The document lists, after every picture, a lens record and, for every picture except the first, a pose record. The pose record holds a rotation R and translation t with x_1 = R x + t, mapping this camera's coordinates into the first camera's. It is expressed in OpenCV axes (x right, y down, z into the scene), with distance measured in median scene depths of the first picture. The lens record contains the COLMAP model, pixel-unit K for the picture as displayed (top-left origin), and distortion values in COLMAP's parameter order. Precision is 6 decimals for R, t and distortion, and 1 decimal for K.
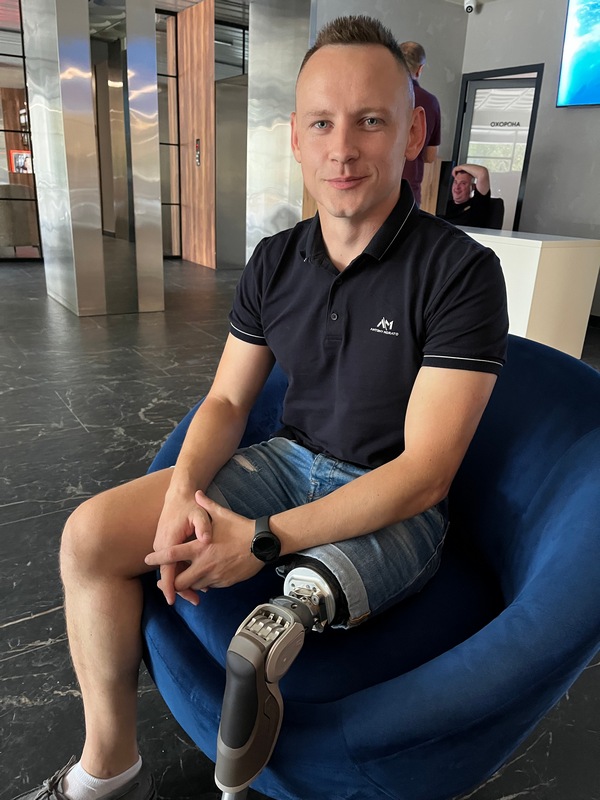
lens RADIAL K [[635.8, 0, 296.8], [0, 635.8, 398.7], [0, 0, 1]] dist [0.057503, -0.092437]
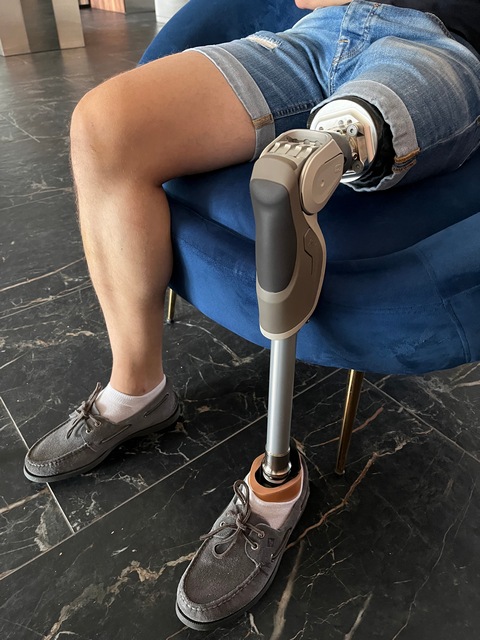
lens RADIAL K [[508.6, 0, 235.9], [0, 508.6, 335.0], [0, 0, 1]] dist [0.057503, -0.092437]
pose [[0.995703, -0.084708, 0.037426, -0.043336], [0.068296, 0.944611, 0.321009, 0.068483], [-0.062545, -0.317073, 0.946336, 0.059530]]
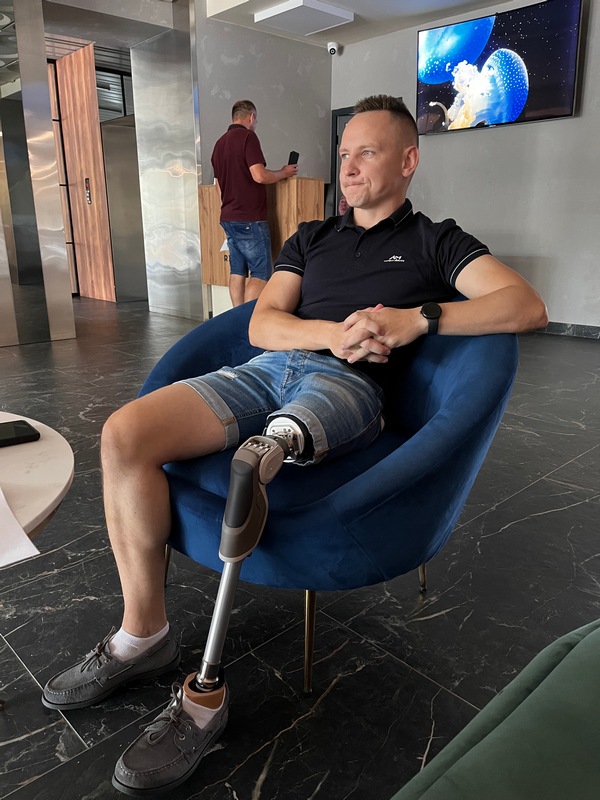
lens RADIAL K [[635.8, 0, 293.9], [0, 635.8, 404.9], [0, 0, 1]] dist [0.057503, -0.092437]
pose [[0.983195, -0.094437, 0.156232, -0.041881], [0.102273, 0.993832, -0.042882, 0.063762], [-0.151219, 0.058140, 0.986789, -0.085010]]
